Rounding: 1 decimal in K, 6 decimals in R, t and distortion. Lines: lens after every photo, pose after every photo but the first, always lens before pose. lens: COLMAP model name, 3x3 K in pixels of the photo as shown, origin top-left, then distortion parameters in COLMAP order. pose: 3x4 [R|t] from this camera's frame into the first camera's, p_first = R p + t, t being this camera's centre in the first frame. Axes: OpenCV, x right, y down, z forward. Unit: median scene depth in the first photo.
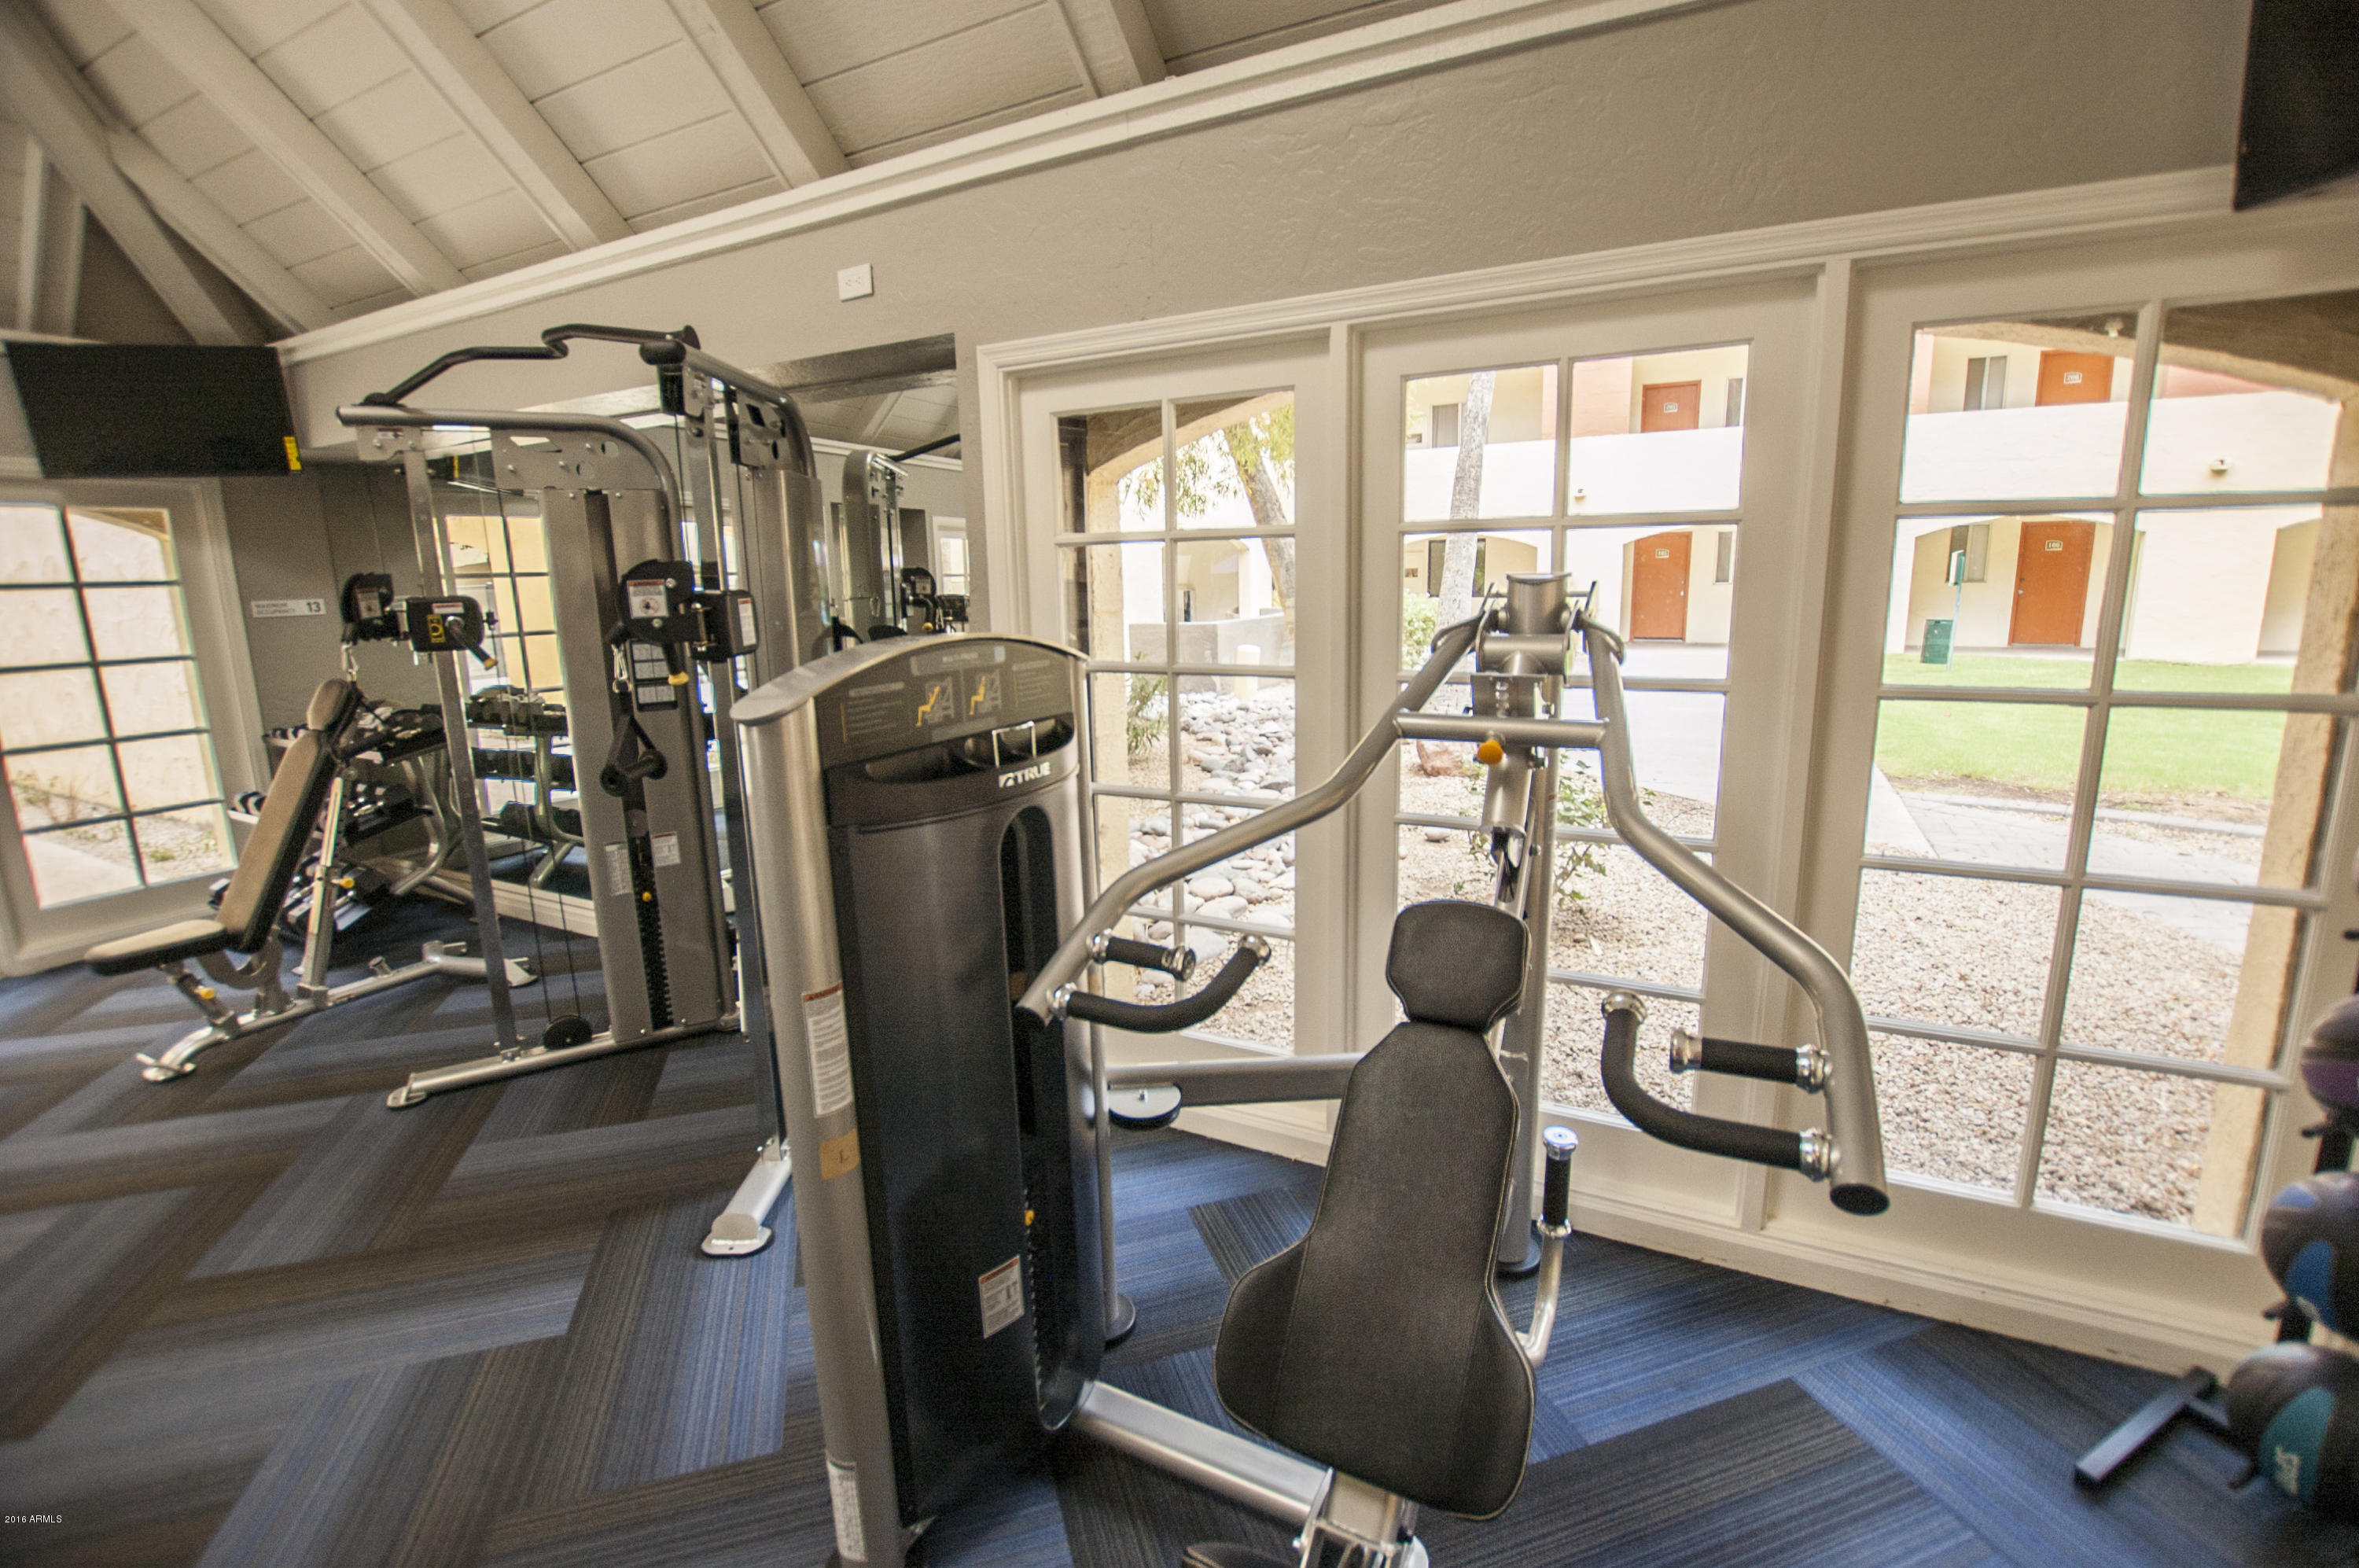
lens RADIAL K [[1024.3, 0, 1180.1], [0, 1024.3, 769.7], [0, 0, 1]] dist [-0.011426, -0.000135]
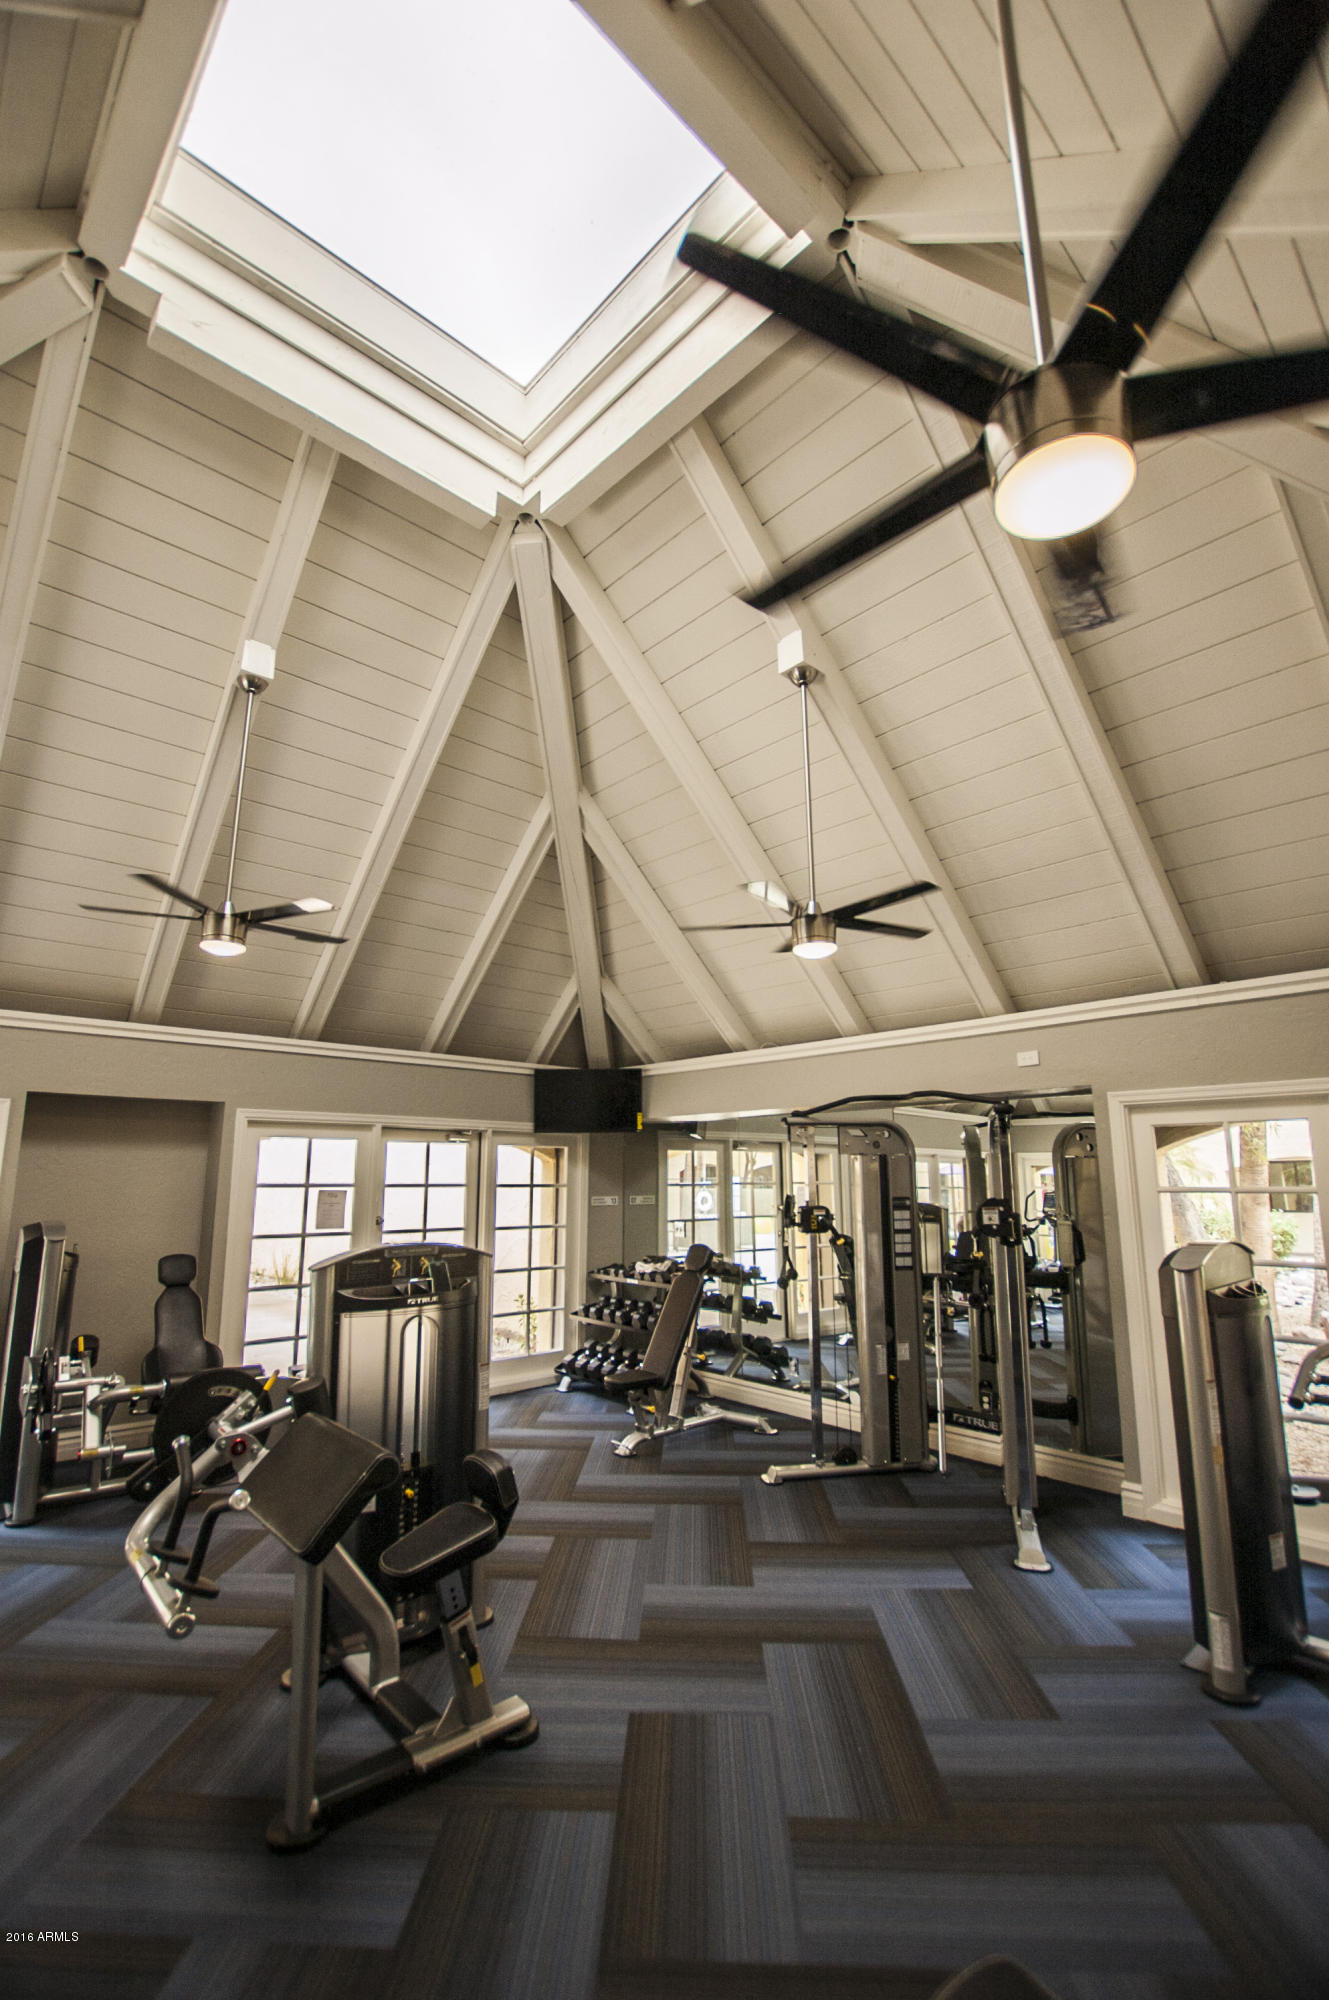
lens RADIAL K [[894.8, 0, 666.7], [0, 894.8, 1007.8], [0, 0, 1]] dist [-0.004574, 0.000092]
pose [[0.945633, -0.033997, -0.323453, -0.369822], [-0.085974, 0.933015, -0.349415, 0.101634], [0.313666, 0.358227, 0.879367, -0.738339]]
